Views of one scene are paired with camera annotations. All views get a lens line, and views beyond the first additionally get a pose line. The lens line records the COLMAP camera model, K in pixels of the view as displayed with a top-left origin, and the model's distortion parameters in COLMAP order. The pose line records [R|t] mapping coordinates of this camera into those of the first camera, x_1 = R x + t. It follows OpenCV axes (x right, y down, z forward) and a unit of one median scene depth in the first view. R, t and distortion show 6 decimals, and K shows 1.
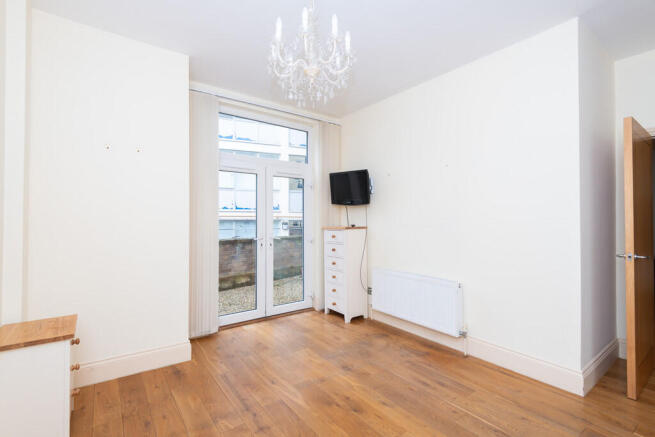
lens RADIAL K [[301.8, 0, 324.6], [0, 301.8, 216.8], [0, 0, 1]] dist [0.025531, -0.011216]
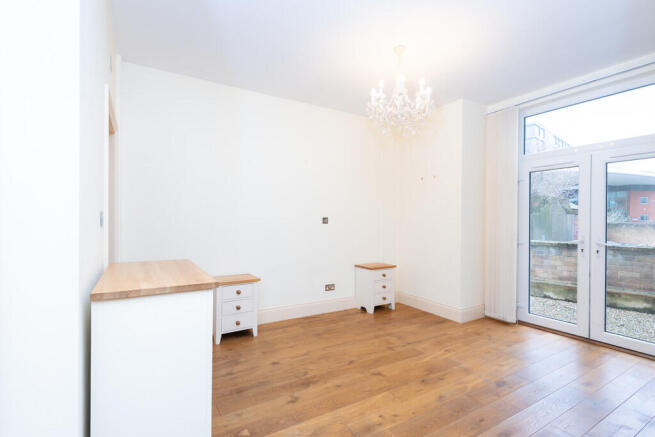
lens RADIAL K [[282.6, 0, 335.9], [0, 282.6, 218.7], [0, 0, 1]] dist [0.017687, -0.022740]
pose [[-0.030318, -0.004936, -0.999528, 0.927912], [0.004569, 0.999977, -0.005076, 0.011668], [0.999530, -0.004721, -0.030294, 0.537514]]
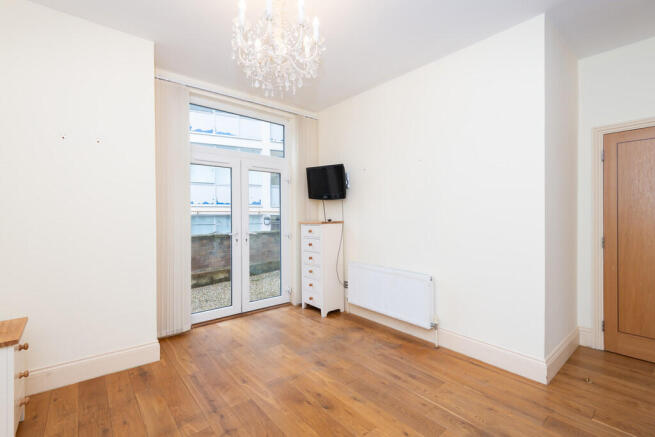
lens RADIAL K [[295.2, 0, 325.1], [0, 295.2, 216.5], [0, 0, 1]] dist [0.028704, -0.014678]
pose [[0.998234, -0.005038, 0.059199, 0.033672], [0.004050, 0.999851, 0.016794, 0.001066], [-0.059275, -0.016525, 0.998105, 0.035947]]
